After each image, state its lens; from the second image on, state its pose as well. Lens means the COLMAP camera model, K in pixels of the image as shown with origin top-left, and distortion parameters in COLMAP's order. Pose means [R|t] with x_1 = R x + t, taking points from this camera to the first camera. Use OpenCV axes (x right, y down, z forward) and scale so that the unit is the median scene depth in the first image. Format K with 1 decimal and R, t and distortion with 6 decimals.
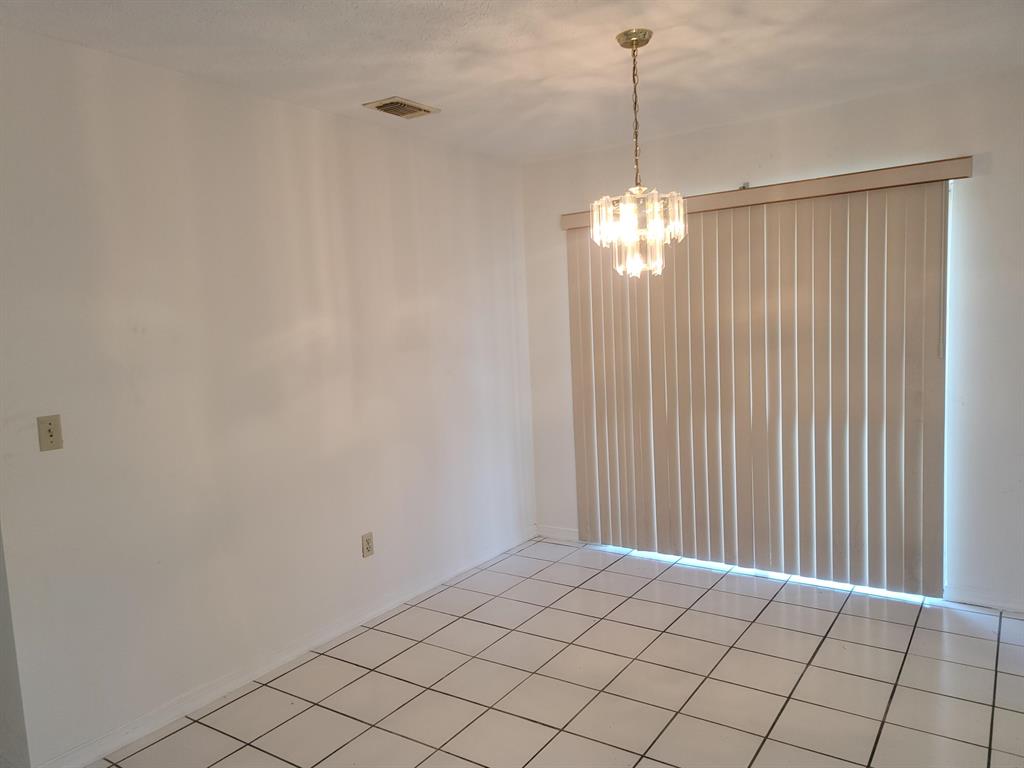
lens RADIAL K [[722.5, 0, 502.7], [0, 722.5, 388.1], [0, 0, 1]] dist [0.076713, -0.060364]
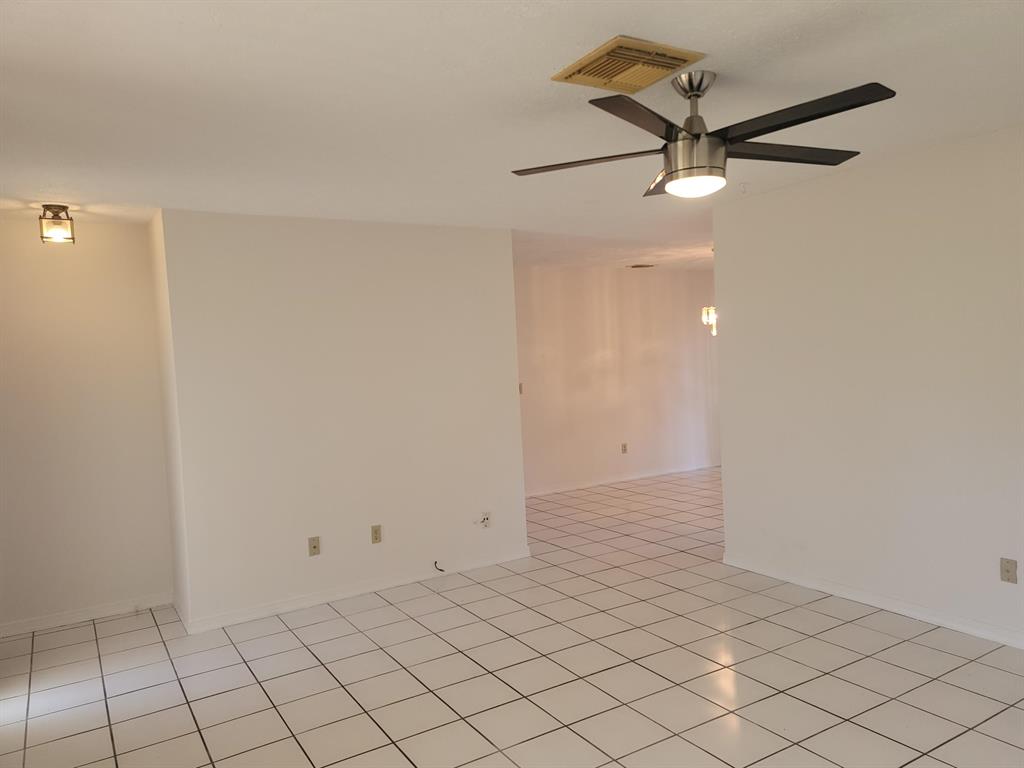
lens RADIAL K [[722.5, 0, 502.7], [0, 722.5, 388.1], [0, 0, 1]] dist [0.076713, -0.060364]
pose [[0.913325, 0.016745, -0.406887, 0.407579], [-0.030680, 0.999144, -0.027747, 0.103445], [0.406074, 0.037826, 0.913057, -1.309684]]
